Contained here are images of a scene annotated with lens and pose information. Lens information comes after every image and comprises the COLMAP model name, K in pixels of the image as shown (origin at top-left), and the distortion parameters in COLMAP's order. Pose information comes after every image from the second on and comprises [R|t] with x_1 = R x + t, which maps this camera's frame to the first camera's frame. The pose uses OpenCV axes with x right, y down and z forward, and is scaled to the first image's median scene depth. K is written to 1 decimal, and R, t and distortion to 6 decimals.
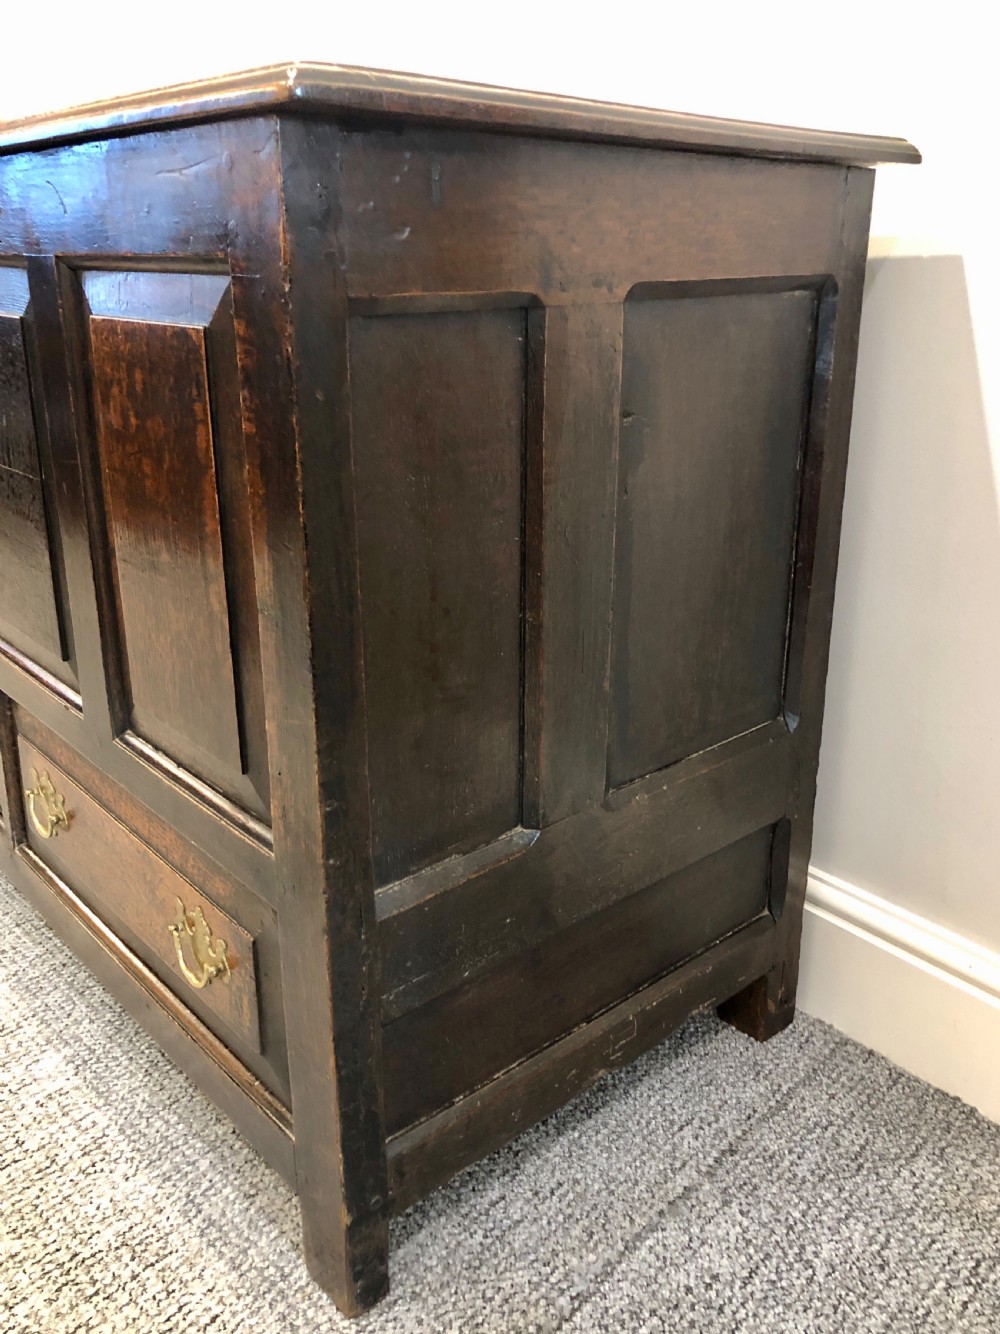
lens RADIAL K [[1153.0, 0, 507.4], [0, 1153.0, 612.6], [0, 0, 1]] dist [0.016020, -0.000886]
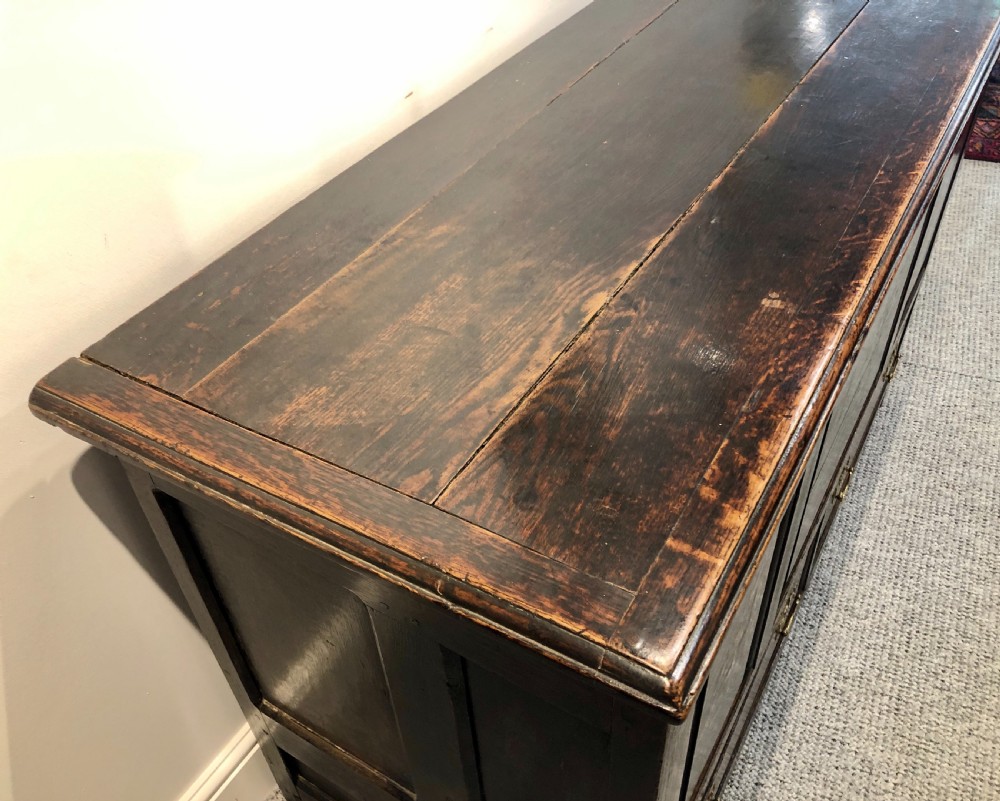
lens RADIAL K [[872.1, 0, 511.7], [0, 872.1, 398.7], [0, 0, 1]] dist [0.034814, -0.032436]
pose [[-0.315714, -0.624867, 0.714049, -1.286228], [0.336460, 0.629912, 0.700004, -1.127064], [-0.887197, 0.461250, 0.011370, 1.635364]]
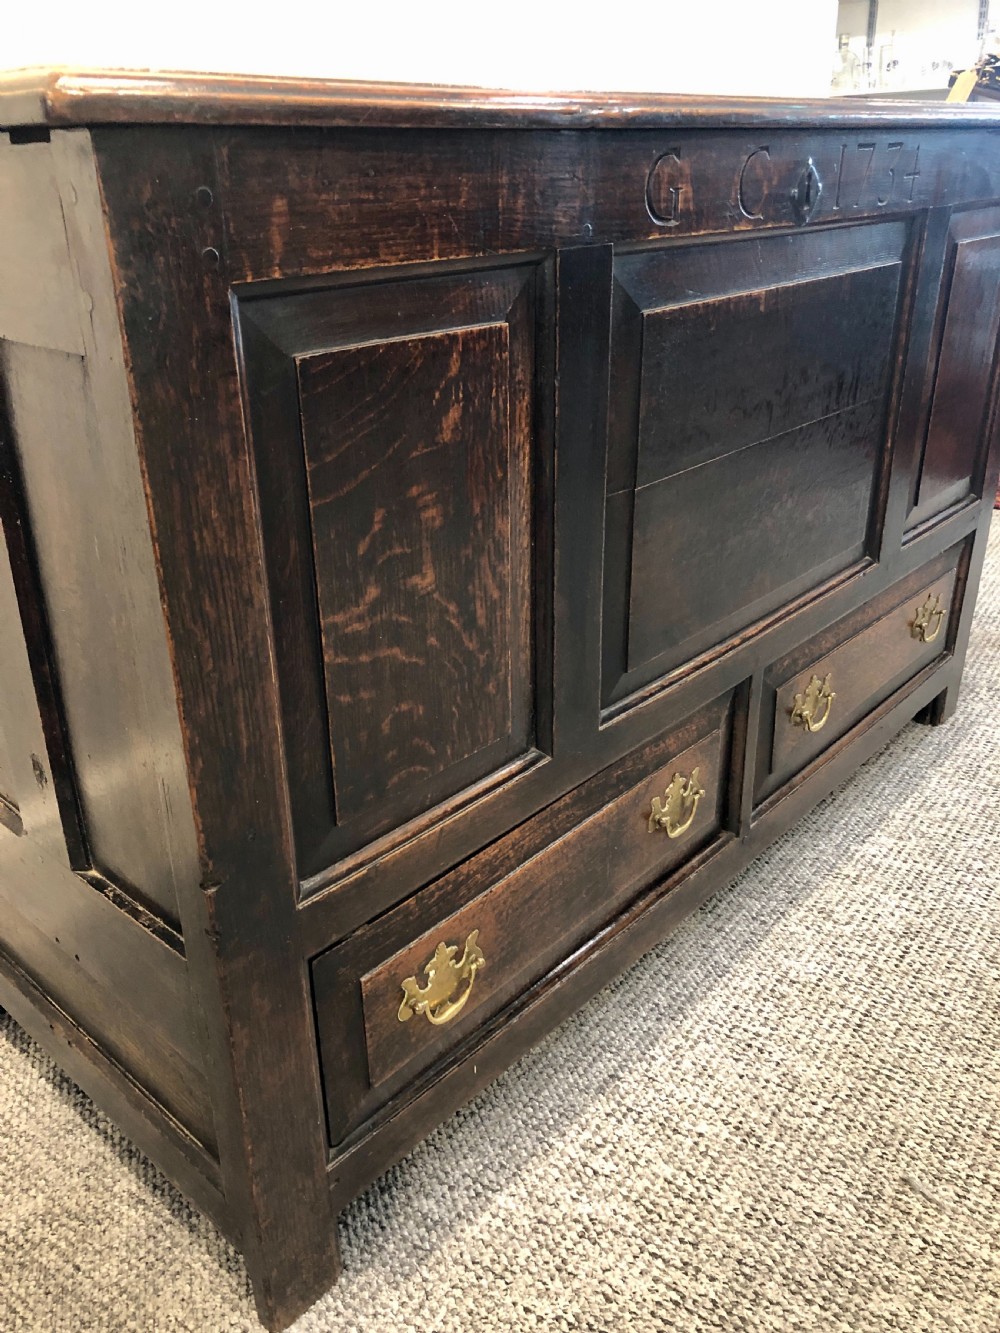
lens RADIAL K [[1091.4, 0, 492.1], [0, 1091.4, 660.4], [0, 0, 1]] dist [0.032015, -0.034269]
pose [[-0.121160, -0.415649, 0.901419, -1.616995], [0.316869, 0.844402, 0.431948, -0.543422], [-0.940699, 0.337966, 0.029399, 1.528544]]
